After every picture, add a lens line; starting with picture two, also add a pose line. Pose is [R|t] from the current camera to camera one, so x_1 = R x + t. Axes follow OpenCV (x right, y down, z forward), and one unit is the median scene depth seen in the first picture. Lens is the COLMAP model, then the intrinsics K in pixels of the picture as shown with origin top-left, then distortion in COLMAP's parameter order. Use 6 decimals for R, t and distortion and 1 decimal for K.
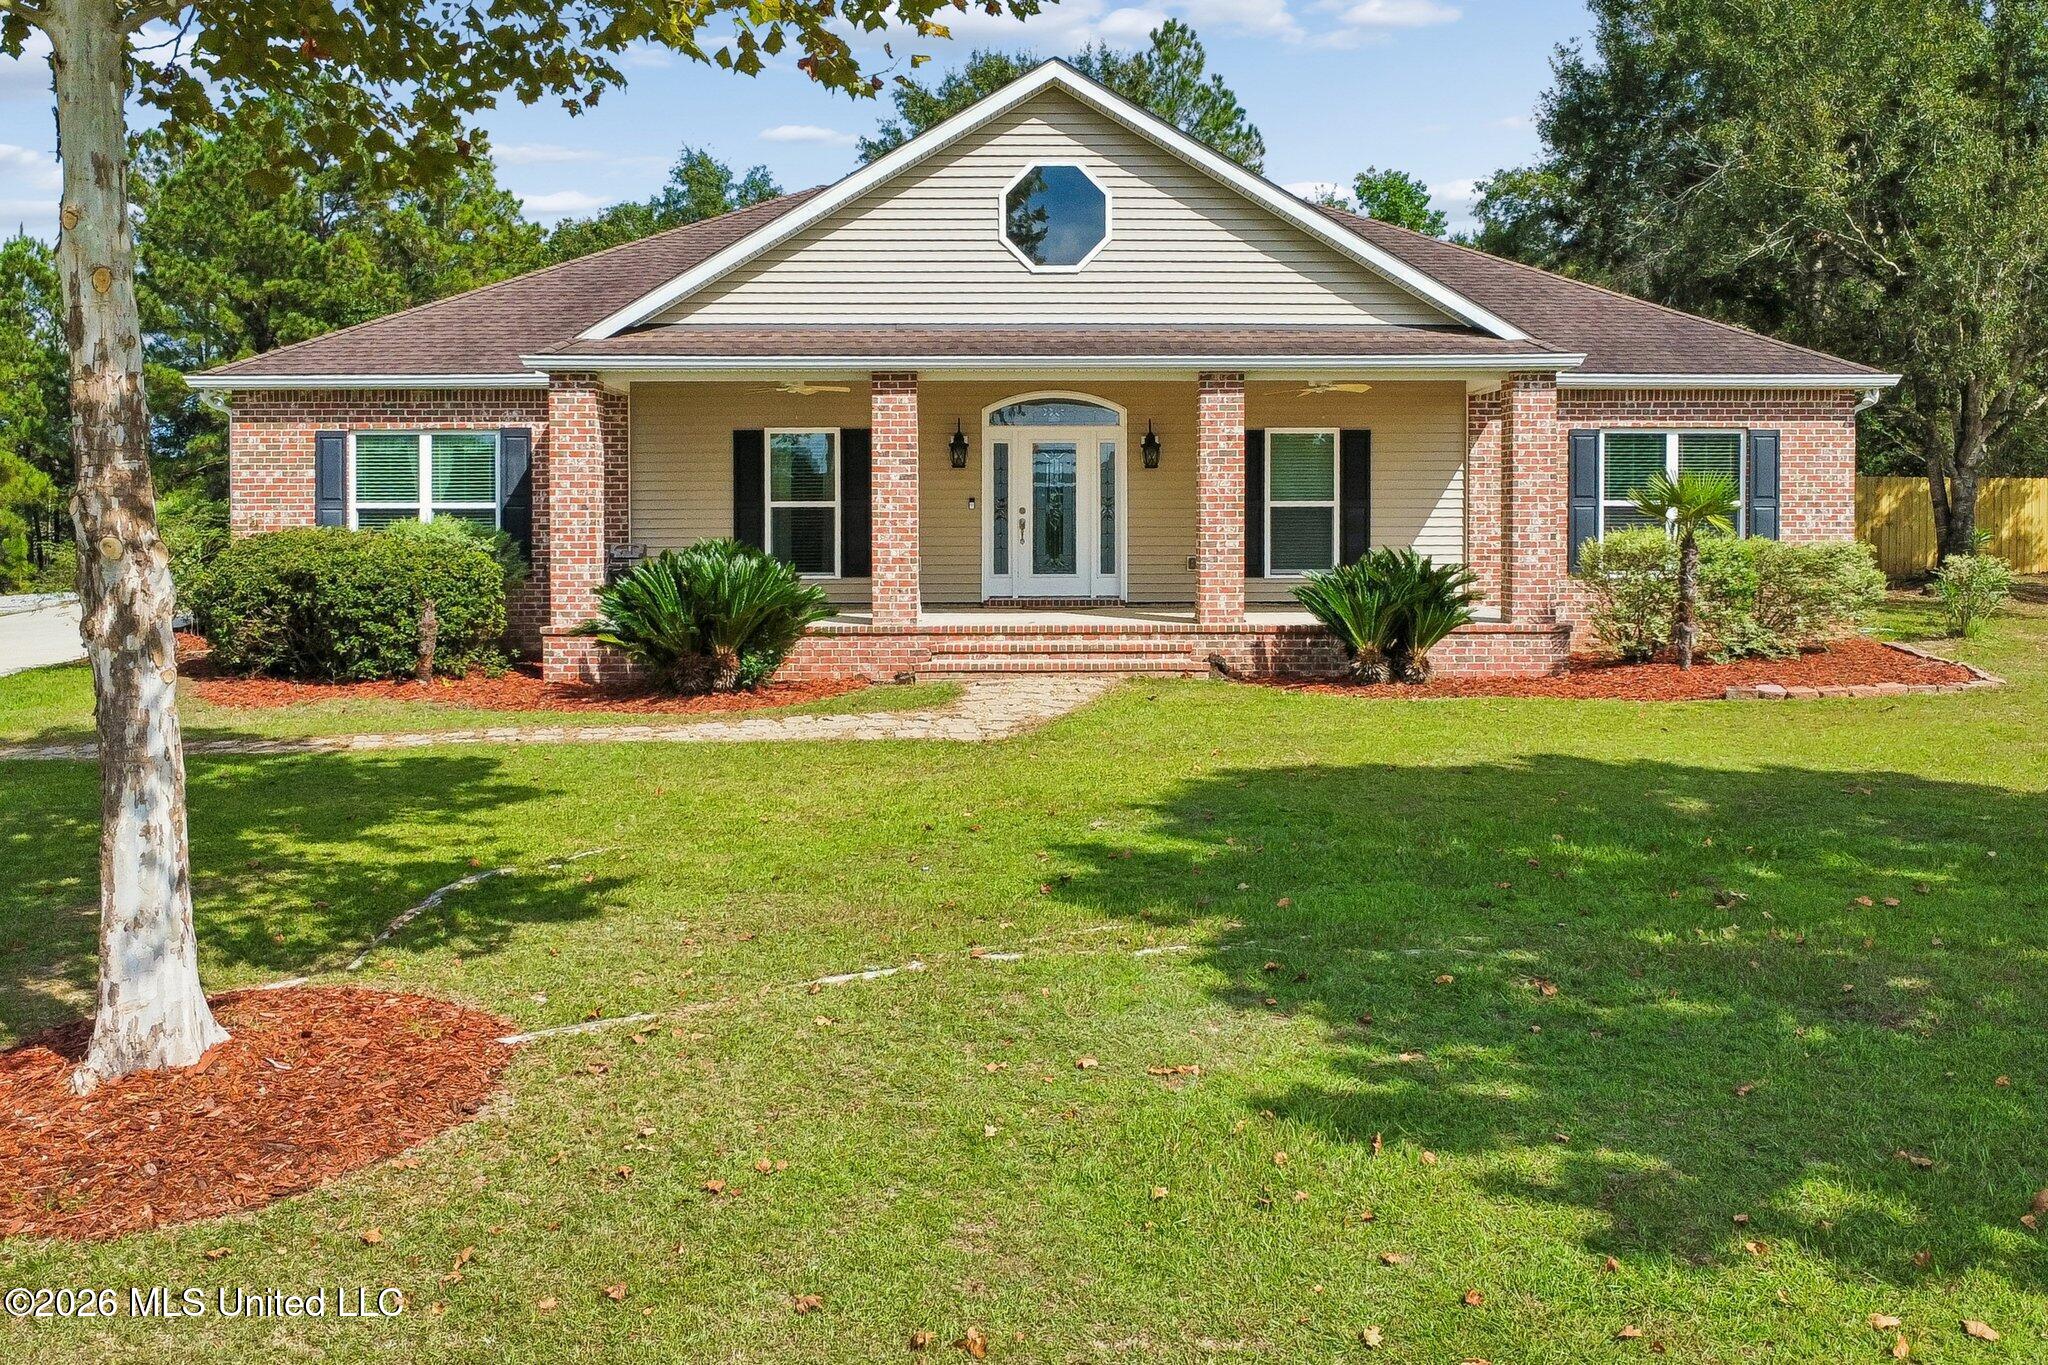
lens RADIAL K [[1734.6, 0, 1023.7], [0, 1734.6, 680.2], [0, 0, 1]] dist [-0.013686, -0.016147]
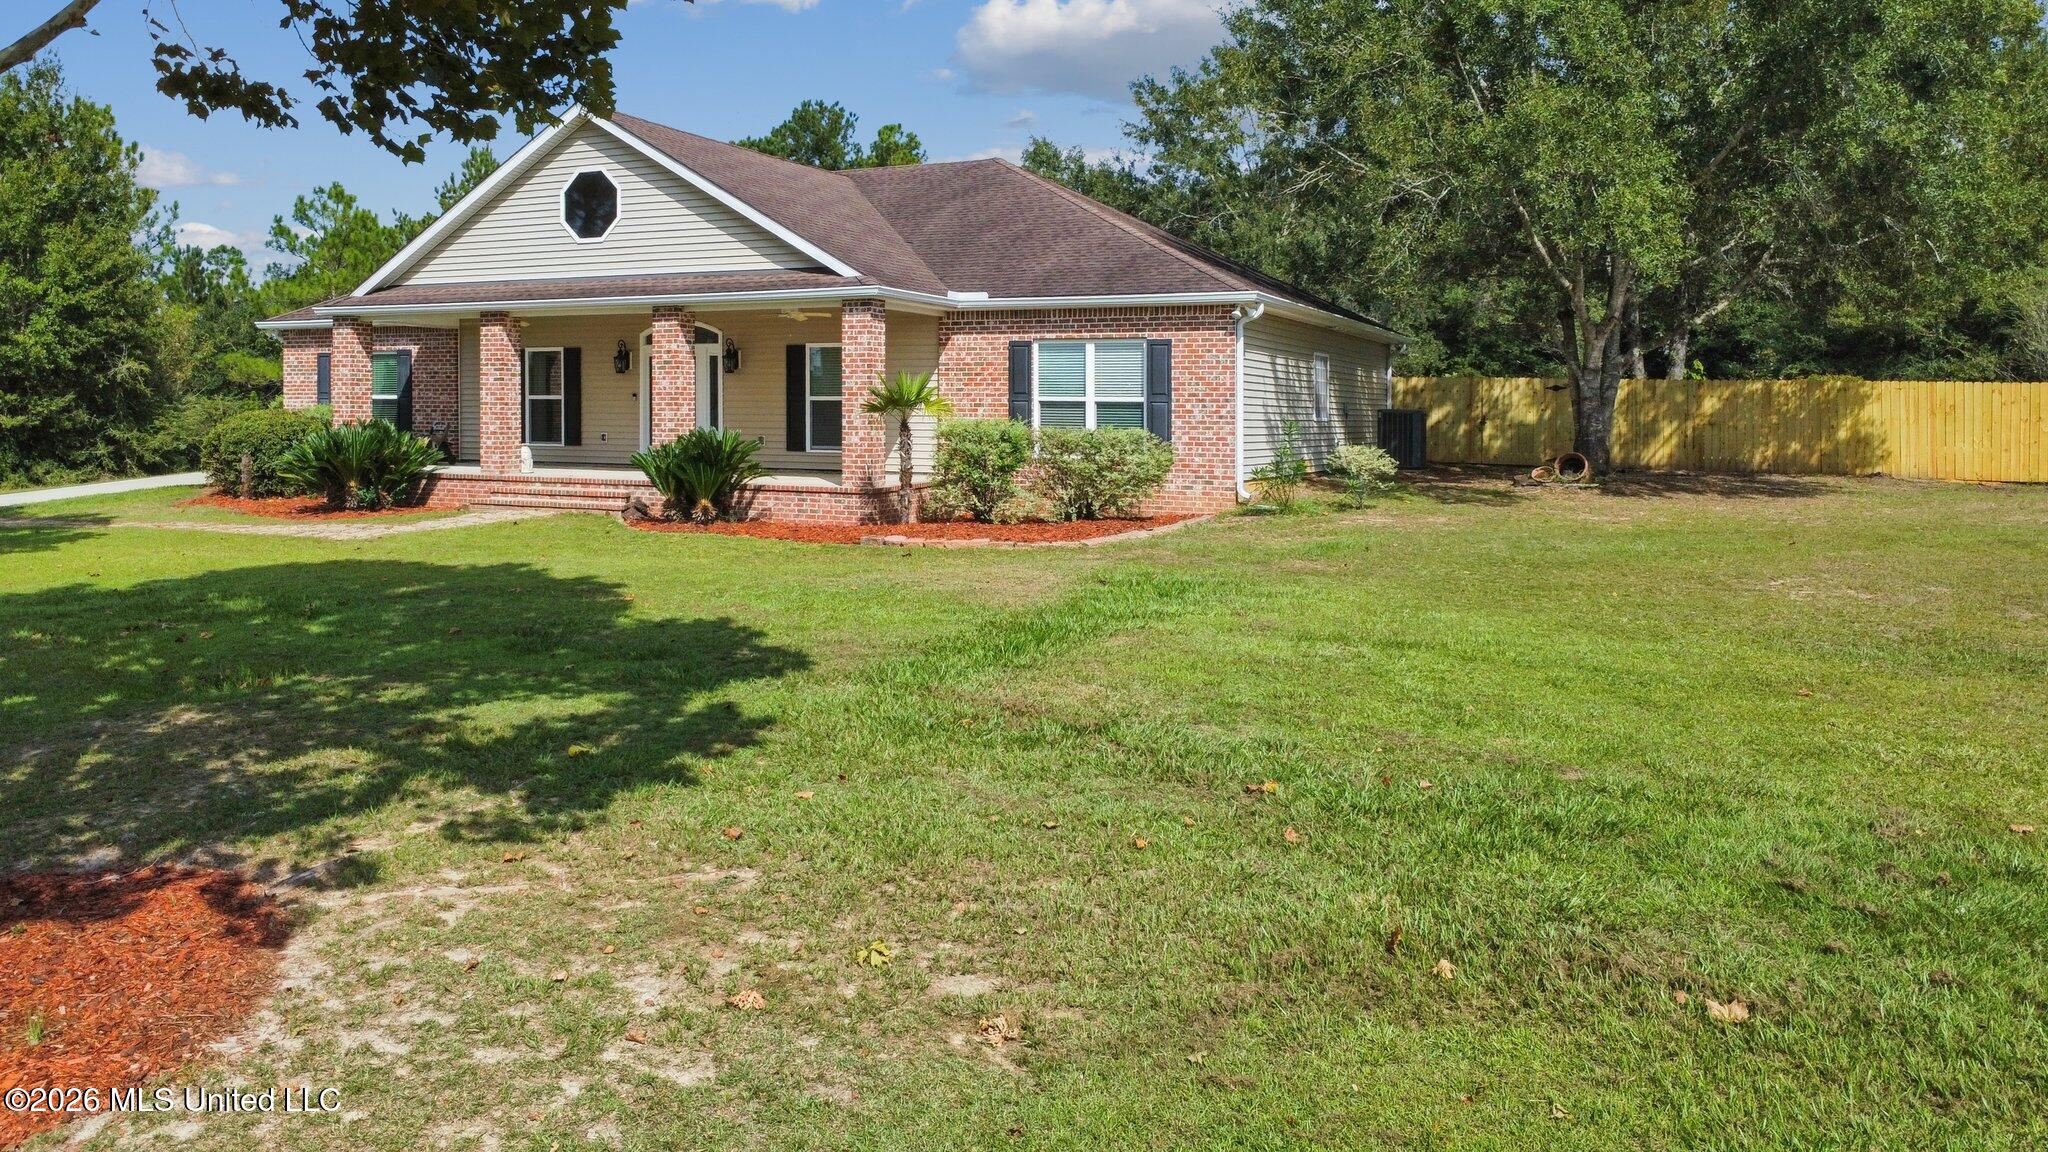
lens RADIAL K [[1517.6, 0, 1024.5], [0, 1517.6, 579.1], [0, 0, 1]] dist [-0.030464, -0.000496]
pose [[0.884615, 0.061254, -0.462282, 0.888854], [-0.053702, 0.998121, 0.029491, -0.003183], [0.463220, -0.001263, 0.886243, 0.014116]]
